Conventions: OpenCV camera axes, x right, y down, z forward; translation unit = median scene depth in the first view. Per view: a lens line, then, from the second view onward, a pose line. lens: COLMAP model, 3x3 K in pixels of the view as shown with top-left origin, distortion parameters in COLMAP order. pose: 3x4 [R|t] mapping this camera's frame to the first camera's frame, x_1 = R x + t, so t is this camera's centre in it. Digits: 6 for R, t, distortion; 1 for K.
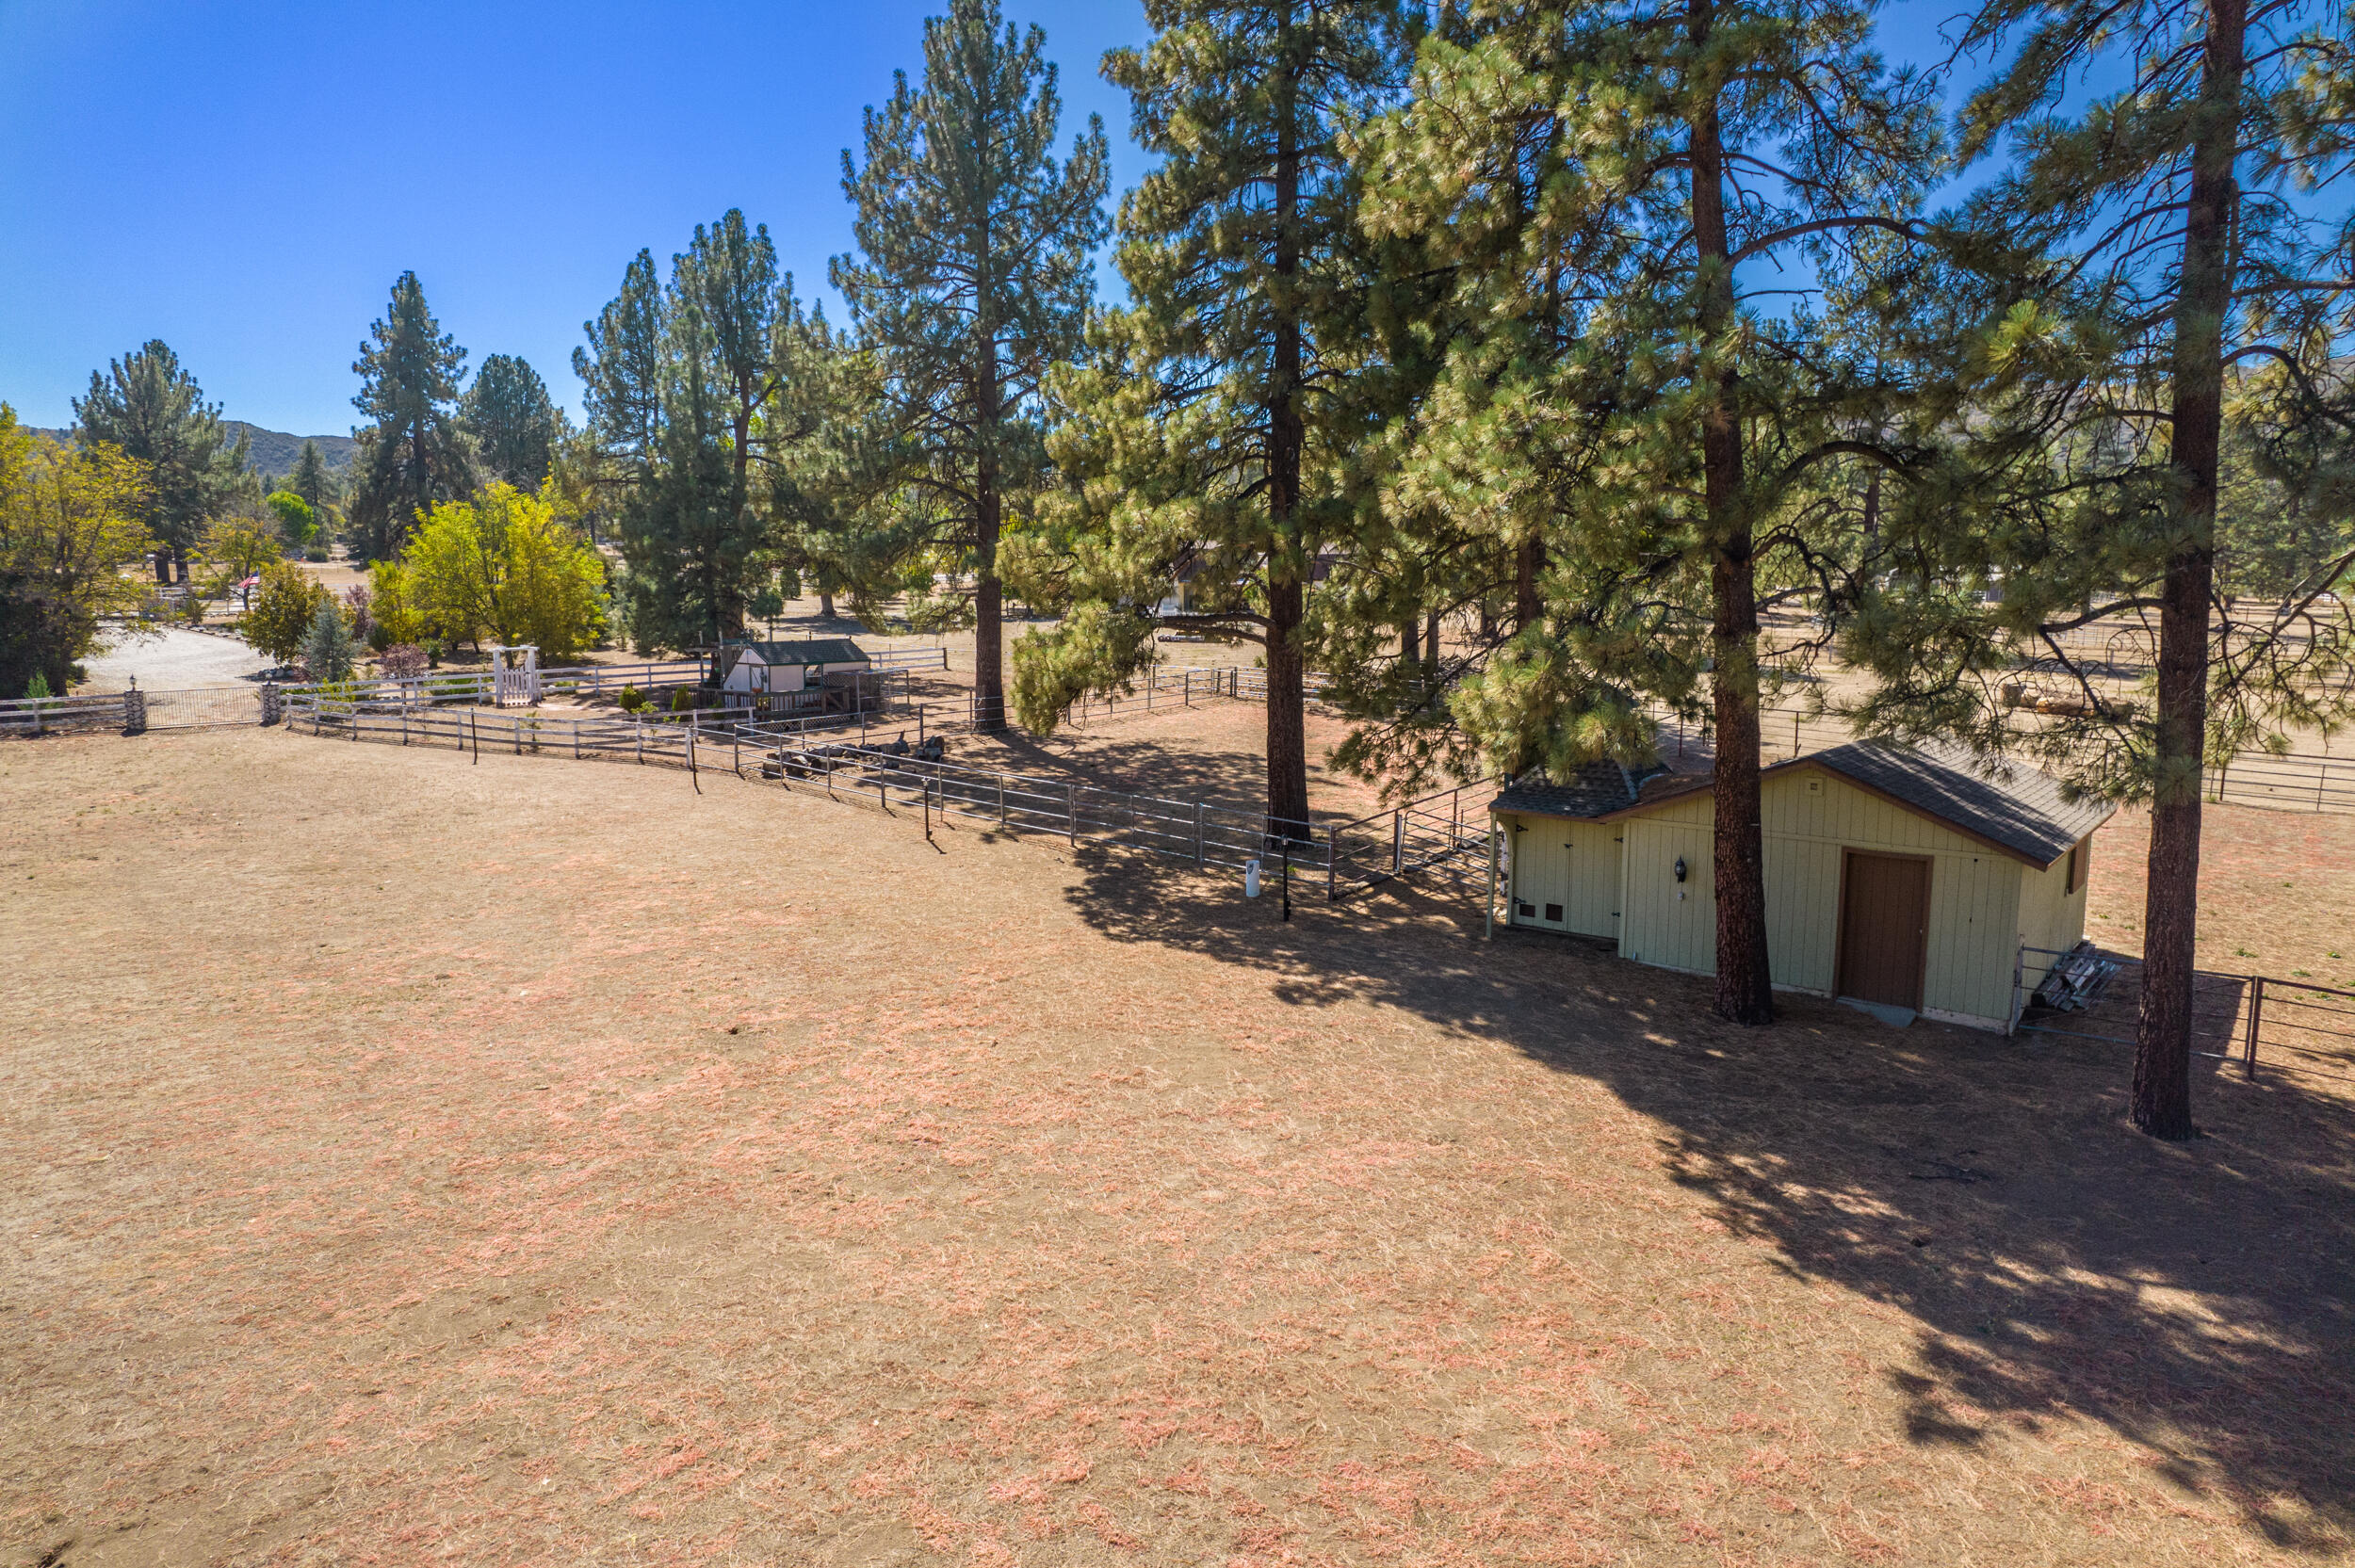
lens RADIAL K [[1507.0, 0, 1180.2], [0, 1507.0, 791.5], [0, 0, 1]] dist [-0.072865, 0.068805]
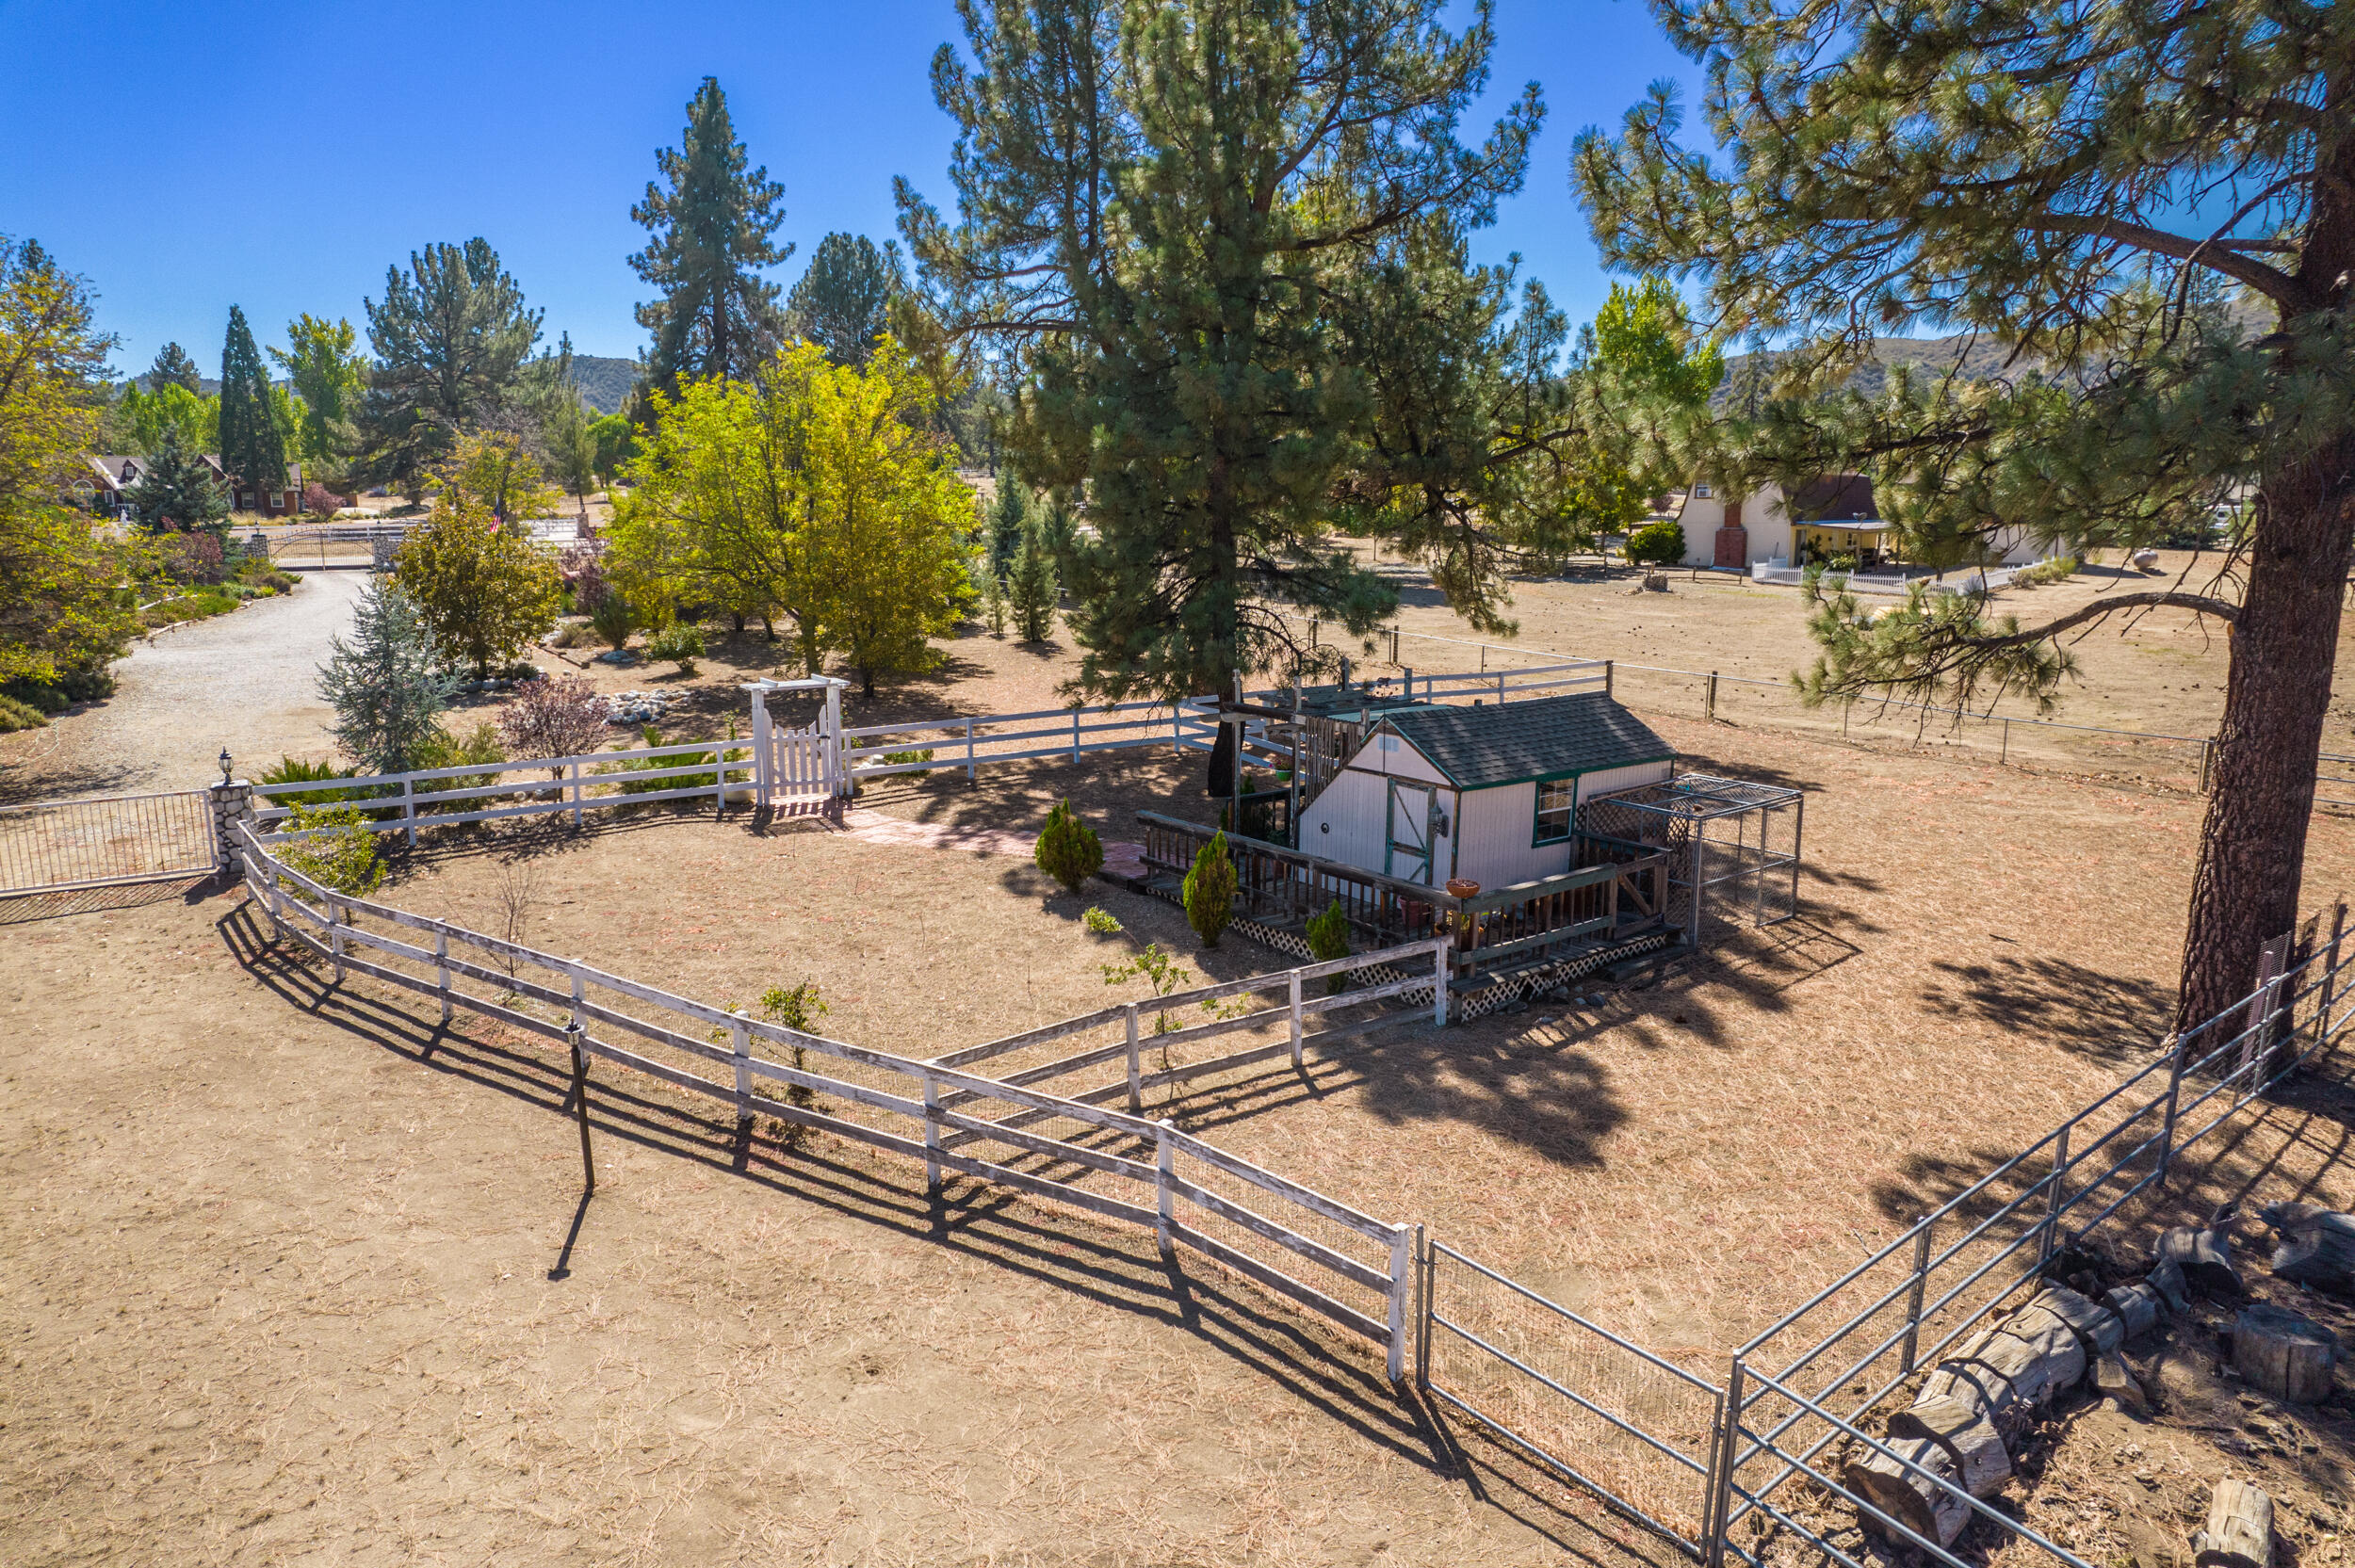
lens RADIAL K [[1507.0, 0, 1180.2], [0, 1507.0, 791.5], [0, 0, 1]] dist [-0.072865, 0.068805]
pose [[0.977210, 0.040254, -0.208426, -0.174134], [-0.030738, 0.998341, 0.048696, -0.064883], [0.210040, -0.041179, 0.976825, 0.423777]]
